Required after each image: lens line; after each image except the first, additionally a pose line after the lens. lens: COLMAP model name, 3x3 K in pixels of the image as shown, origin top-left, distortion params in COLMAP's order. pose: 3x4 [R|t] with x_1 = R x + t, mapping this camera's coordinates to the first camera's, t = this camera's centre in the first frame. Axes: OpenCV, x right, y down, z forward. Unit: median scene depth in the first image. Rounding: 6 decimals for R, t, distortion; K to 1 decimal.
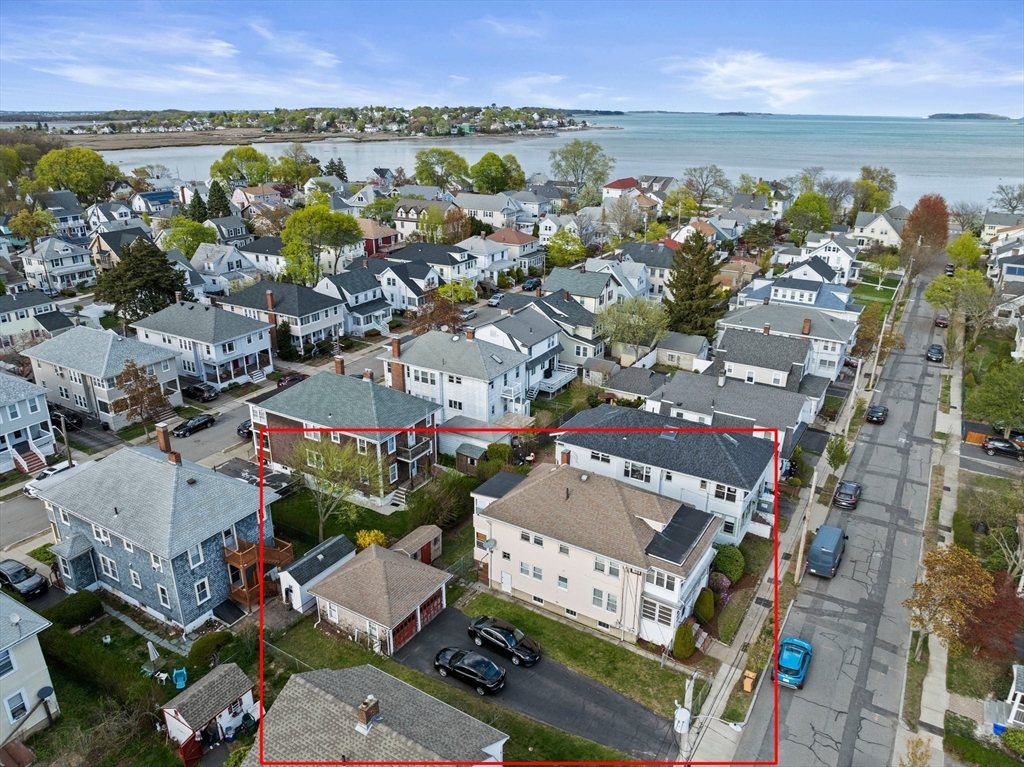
lens RADIAL K [[721.1, 0, 512.0], [0, 721.1, 383.5], [0, 0, 1]] dist [-0.042731, 0.007133]
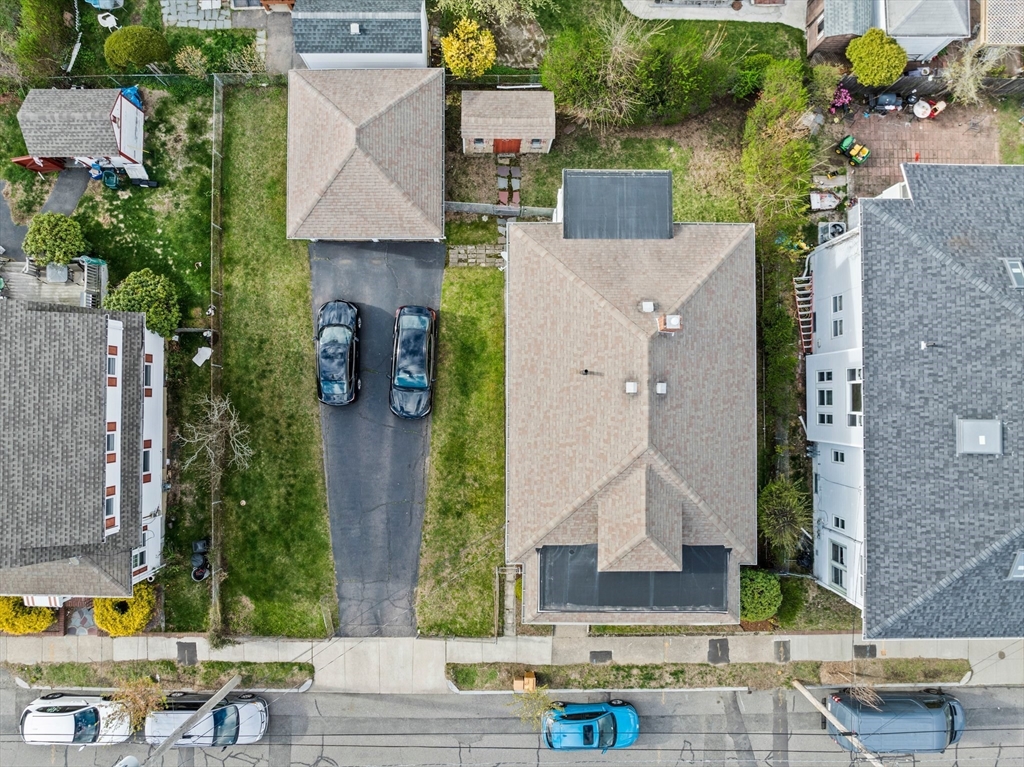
lens RADIAL K [[721.1, 0, 512.0], [0, 721.1, 383.5], [0, 0, 1]] dist [-0.042731, 0.007133]
pose [[0.522854, 0.852253, -0.016977, 0.034047], [-0.306099, 0.206304, 0.929377, -0.155589], [0.795567, -0.480732, 0.368740, 0.402150]]
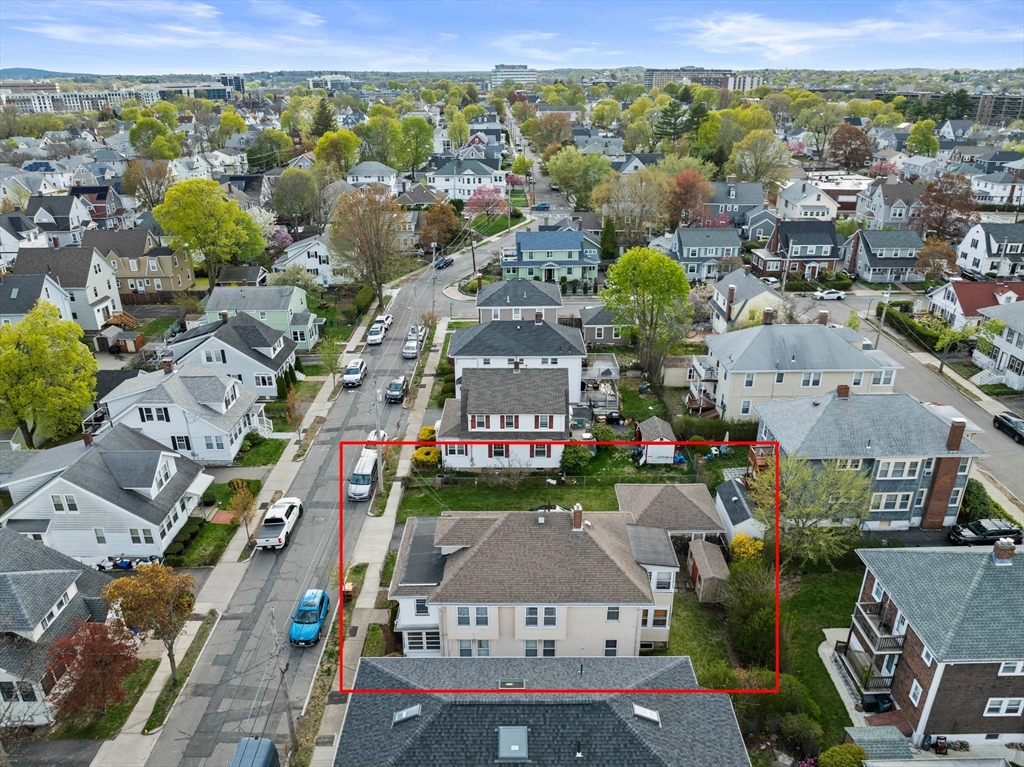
lens RADIAL K [[717.9, 0, 506.1], [0, 717.9, 400.7], [0, 0, 1]] dist [-0.033493, 0.001476]
pose [[-0.857733, 0.216648, -0.466216, 0.271155], [-0.179046, 0.724203, 0.665938, -0.282919], [0.481909, 0.654671, -0.582383, 0.738406]]
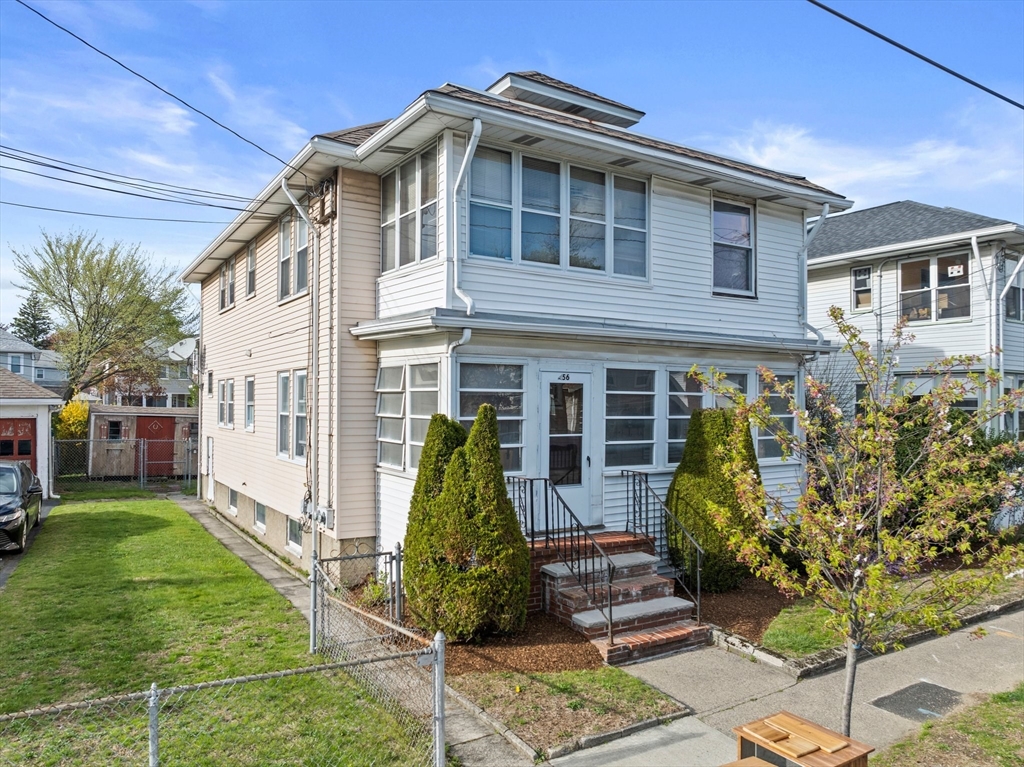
lens RADIAL K [[717.9, 0, 506.1], [0, 717.9, 400.7], [0, 0, 1]] dist [-0.033493, 0.001476]
pose [[0.894725, 0.001829, -0.446615, 0.158742], [-0.161253, 0.933860, -0.319221, 0.185944], [0.416492, 0.357633, 0.835843, 0.410765]]
